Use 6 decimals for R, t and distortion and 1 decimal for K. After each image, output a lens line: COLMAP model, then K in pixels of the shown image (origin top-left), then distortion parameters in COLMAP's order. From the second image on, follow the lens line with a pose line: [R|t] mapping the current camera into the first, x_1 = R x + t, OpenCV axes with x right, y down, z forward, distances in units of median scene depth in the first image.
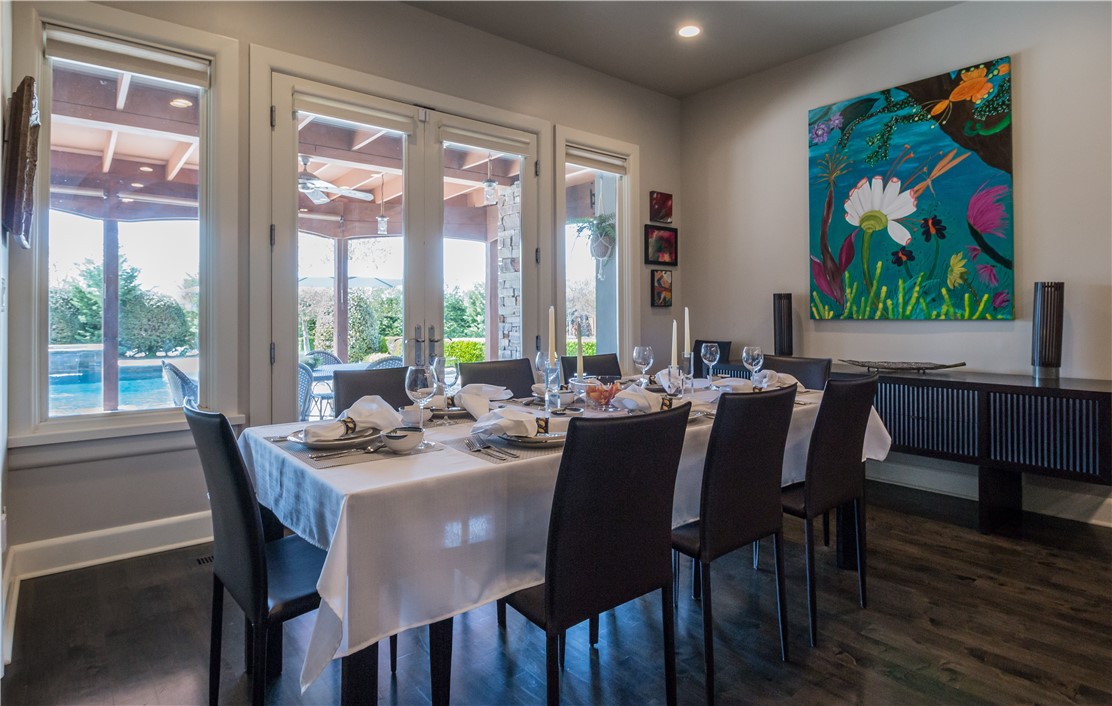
lens RADIAL K [[597.1, 0, 566.7], [0, 597.1, 309.4], [0, 0, 1]] dist [-0.001010, -0.001116]
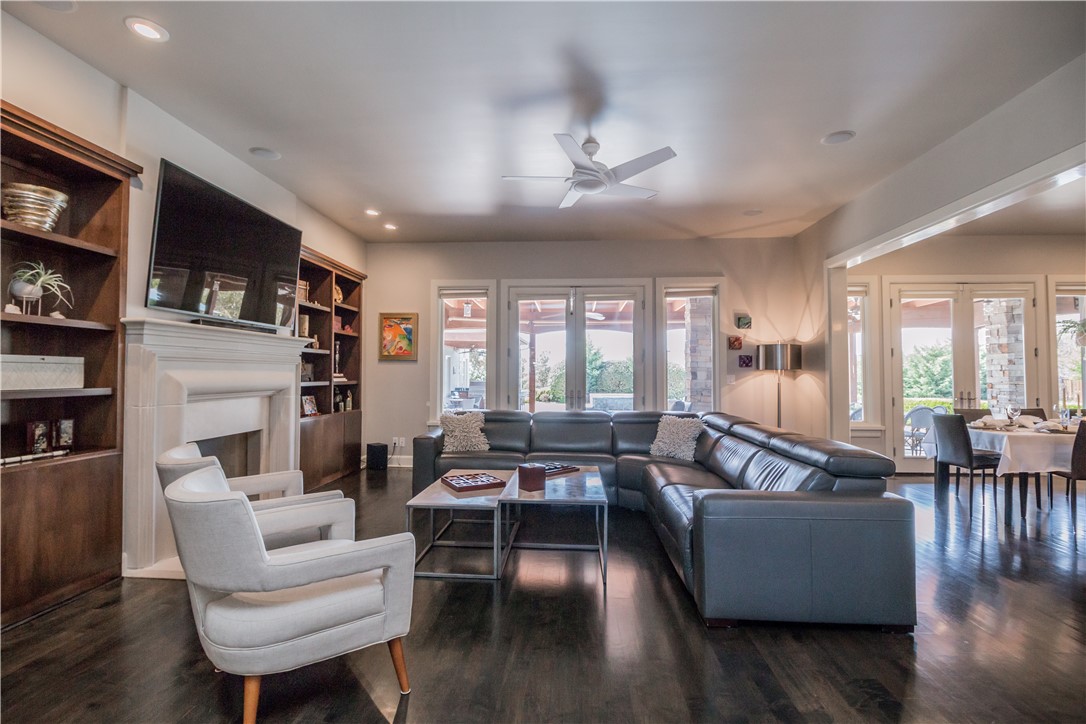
lens RADIAL K [[507.2, 0, 537.9], [0, 507.2, 357.0], [0, 0, 1]] dist [0.001605, -0.013459]
pose [[0.717384, -0.019044, -0.696418, -0.061972], [0.002303, 0.999686, -0.024965, -0.036388], [0.696674, 0.016306, 0.717202, -0.899725]]
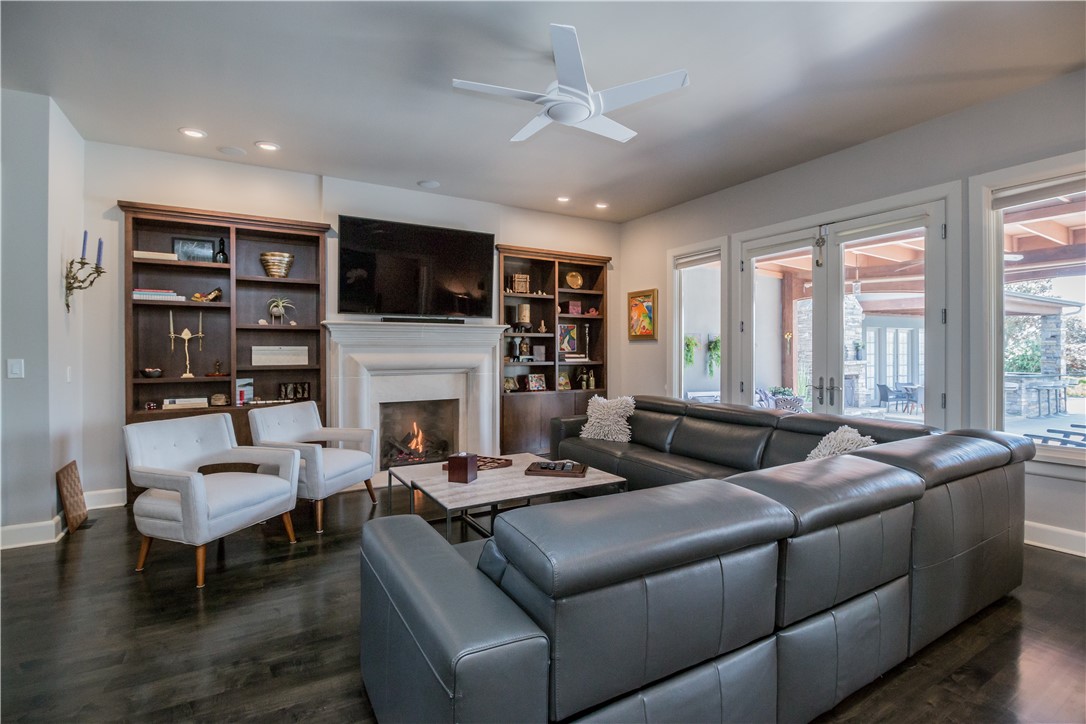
lens RADIAL K [[507.2, 0, 537.9], [0, 507.2, 357.0], [0, 0, 1]] dist [0.001605, -0.013459]
pose [[-0.172841, 0.009564, -0.984903, 0.055500], [0.013024, 0.999888, 0.007424, -0.032462], [0.984864, -0.011544, -0.172946, -0.234422]]
